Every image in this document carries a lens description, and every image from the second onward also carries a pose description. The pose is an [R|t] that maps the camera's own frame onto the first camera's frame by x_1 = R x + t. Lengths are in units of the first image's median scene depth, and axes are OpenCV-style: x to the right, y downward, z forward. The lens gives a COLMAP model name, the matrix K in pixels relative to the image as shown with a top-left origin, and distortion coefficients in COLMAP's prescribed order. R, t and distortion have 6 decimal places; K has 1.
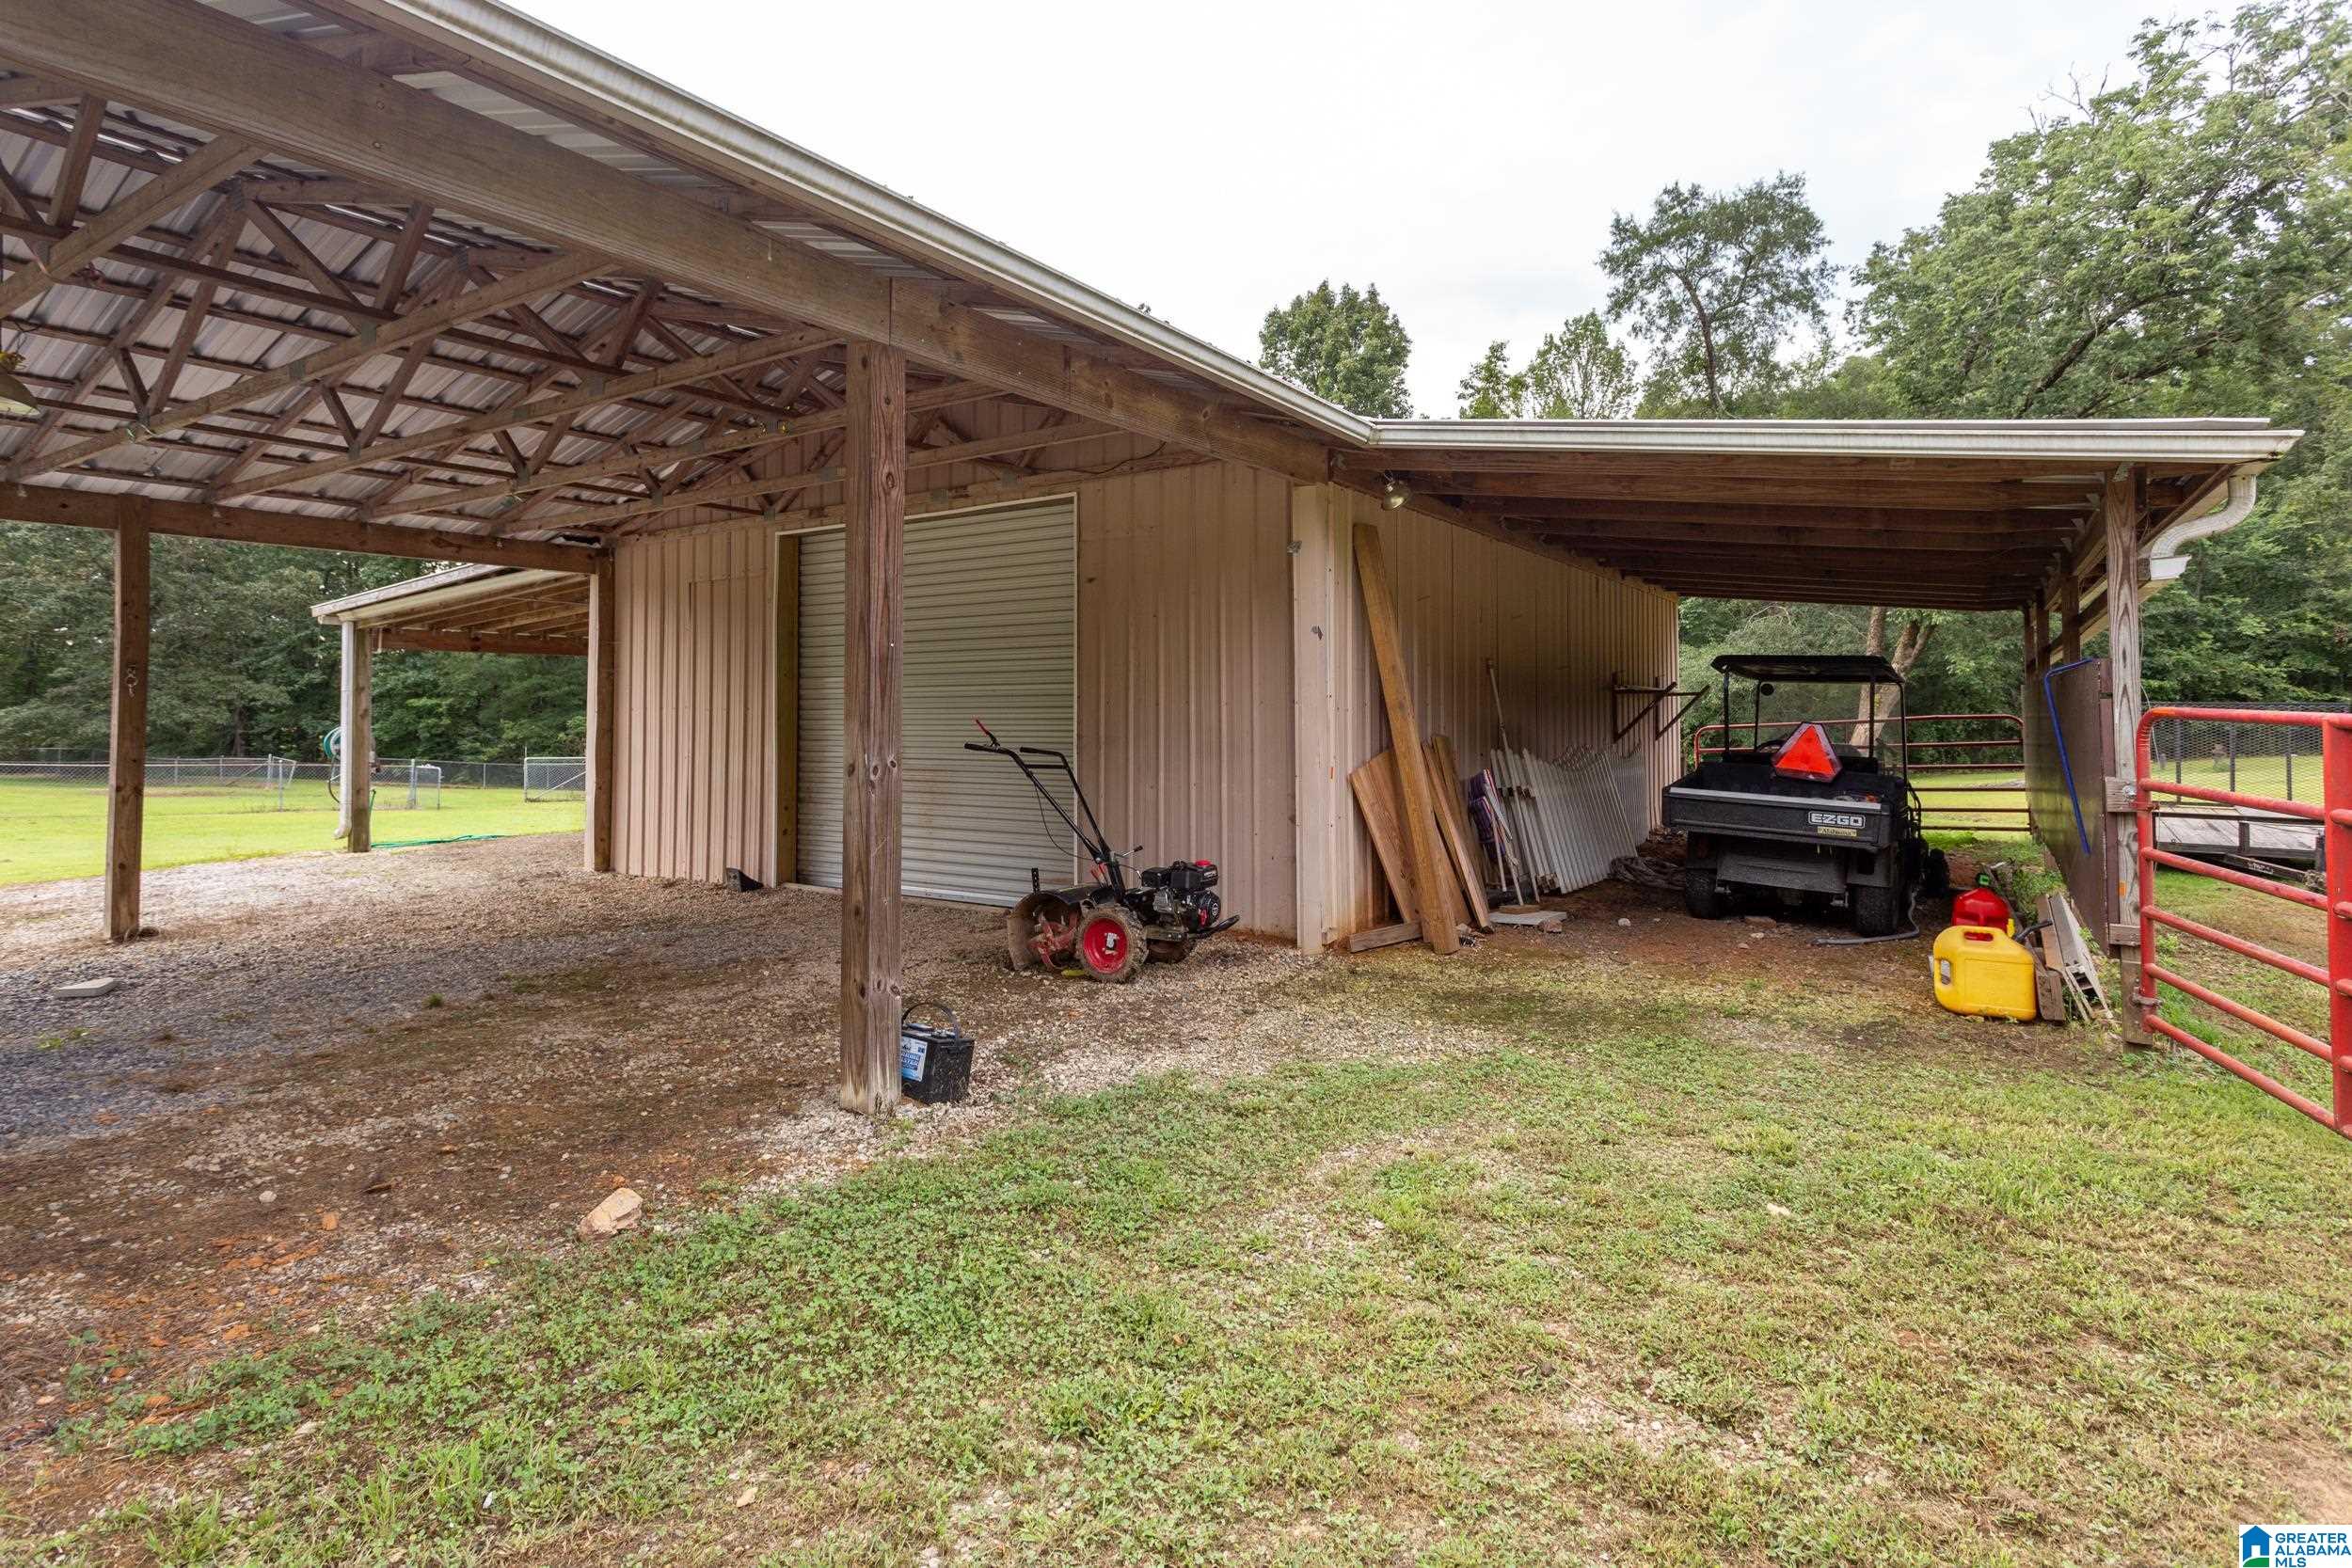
lens RADIAL K [[1156.3, 0, 1181.6], [0, 1156.3, 662.5], [0, 0, 1]] dist [0.000166, -0.000839]
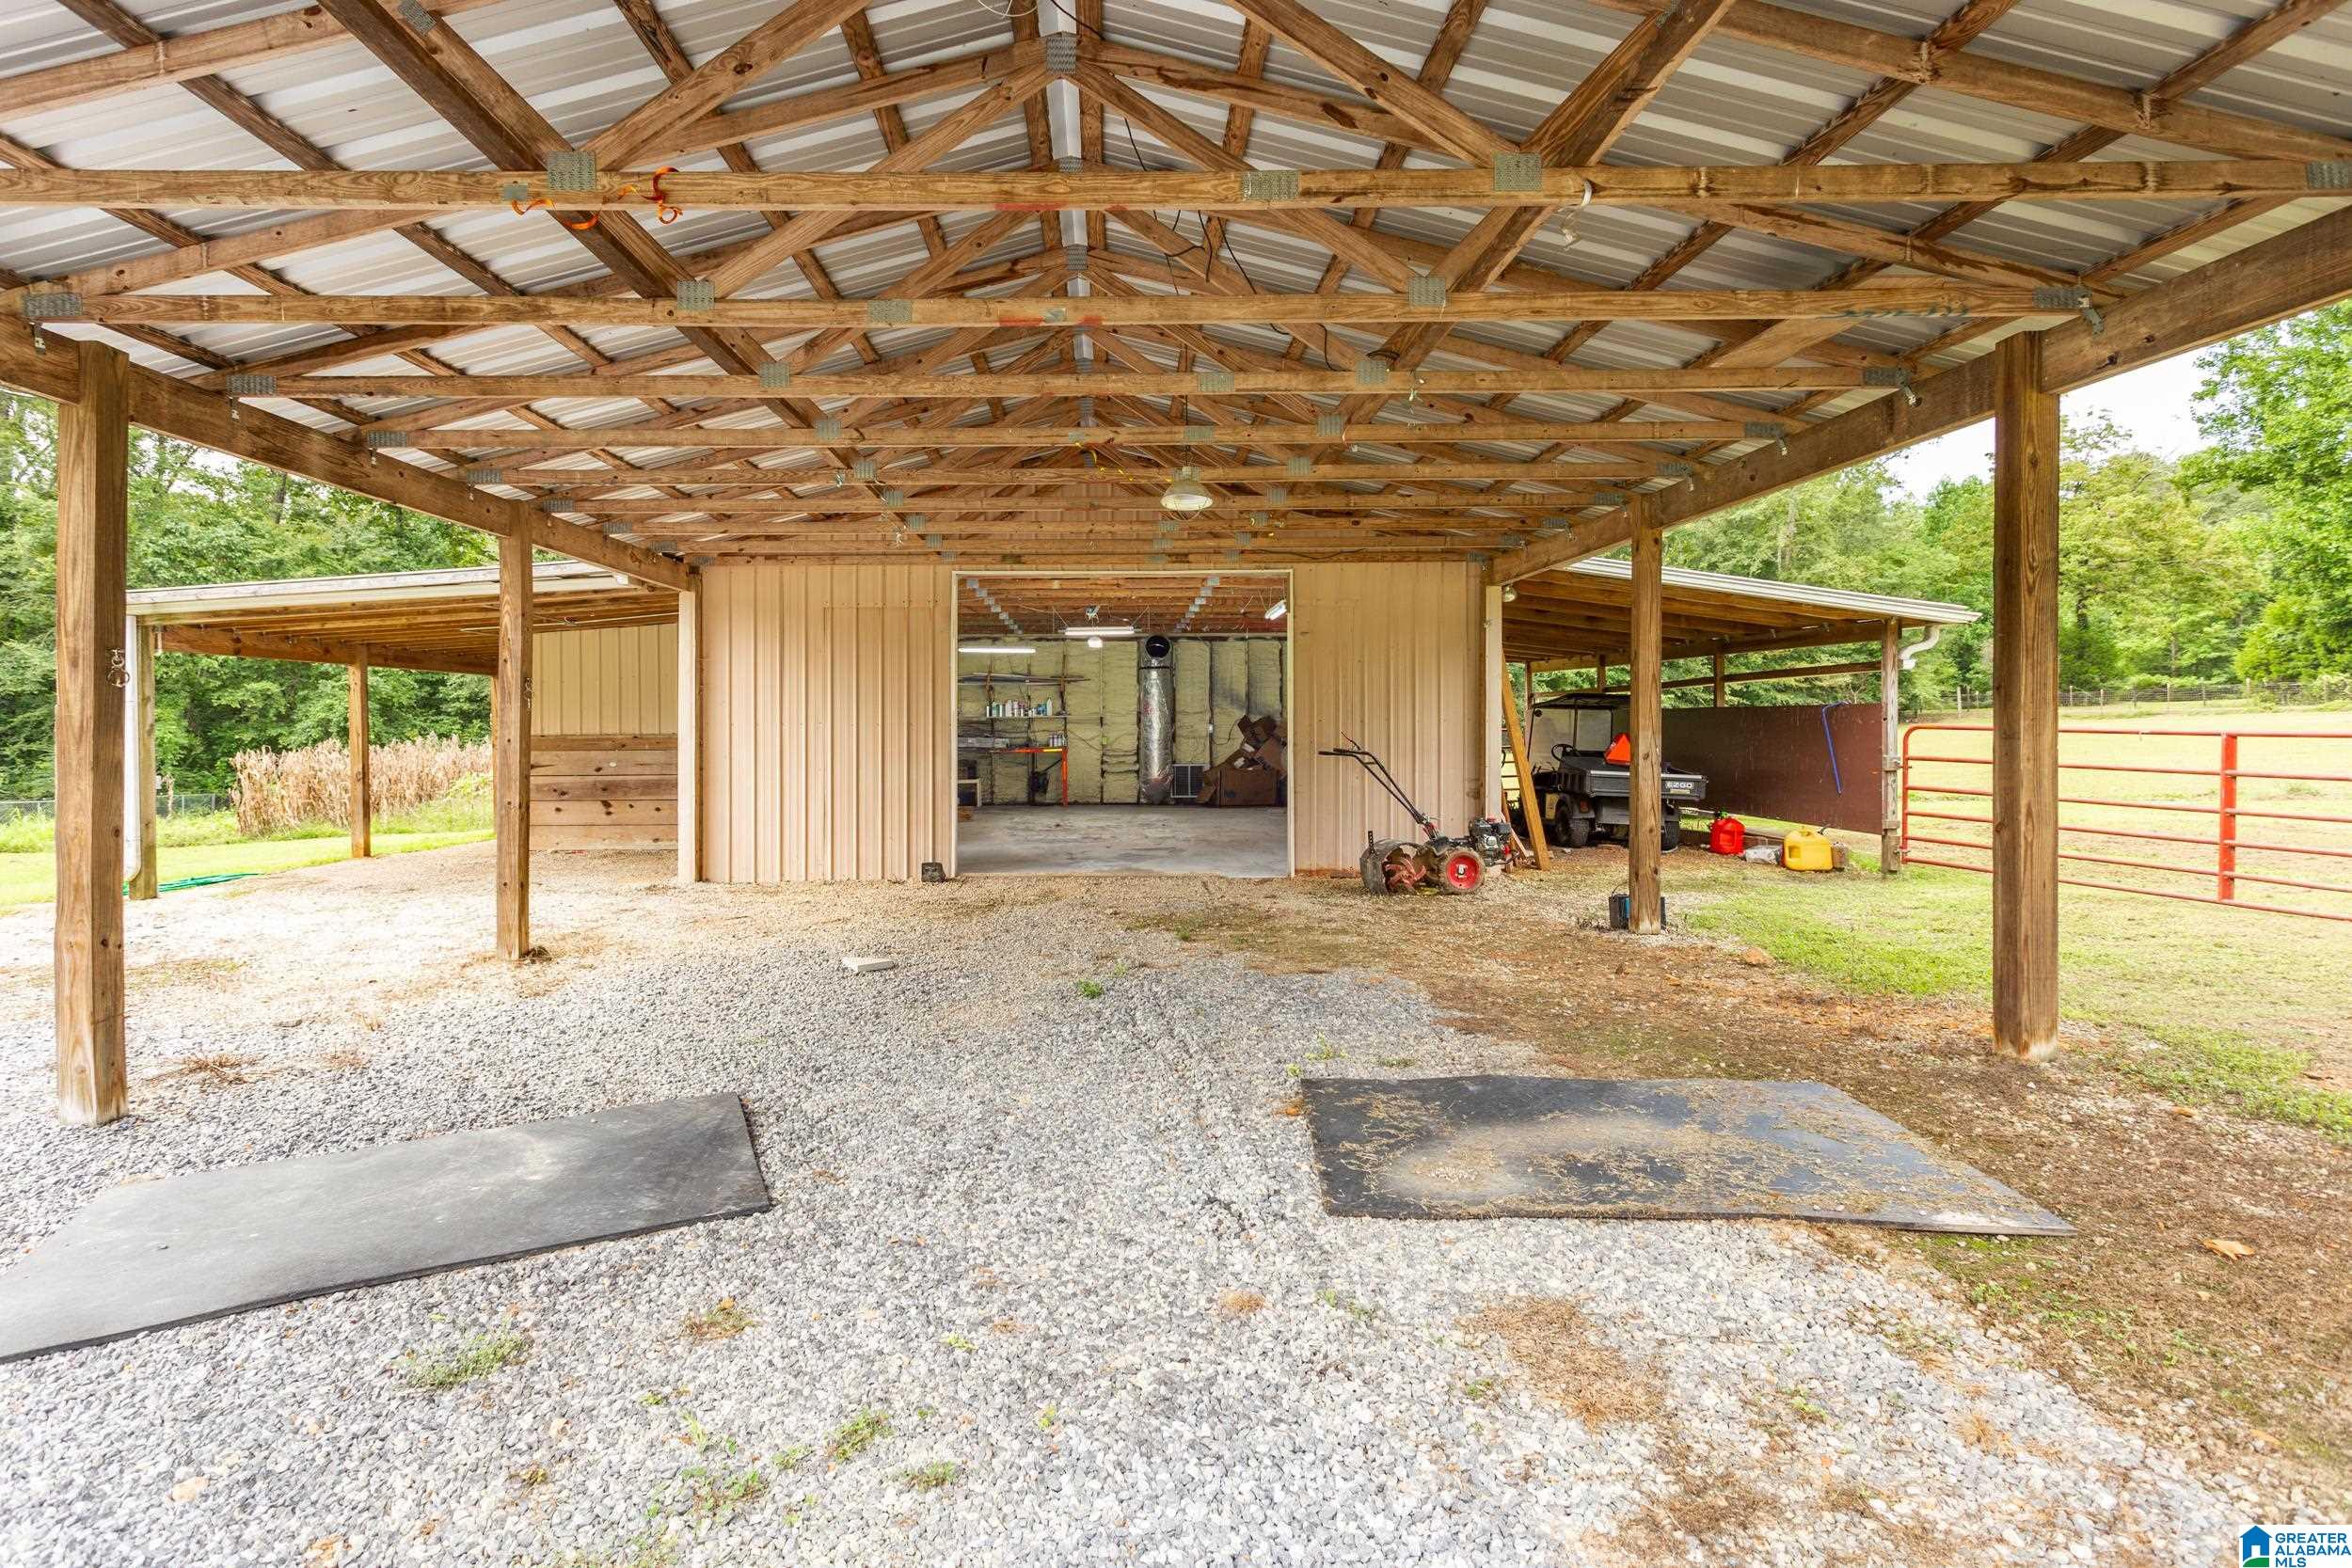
lens RADIAL K [[1168.0, 0, 1096.6], [0, 1168.0, 727.8], [0, 0, 1]] dist [0.000759, 0.000137]
pose [[0.854156, -0.001796, 0.520013, -1.211190], [-0.021180, 0.999044, 0.038242, -0.006836], [-0.519585, -0.043679, 0.853302, -0.105710]]
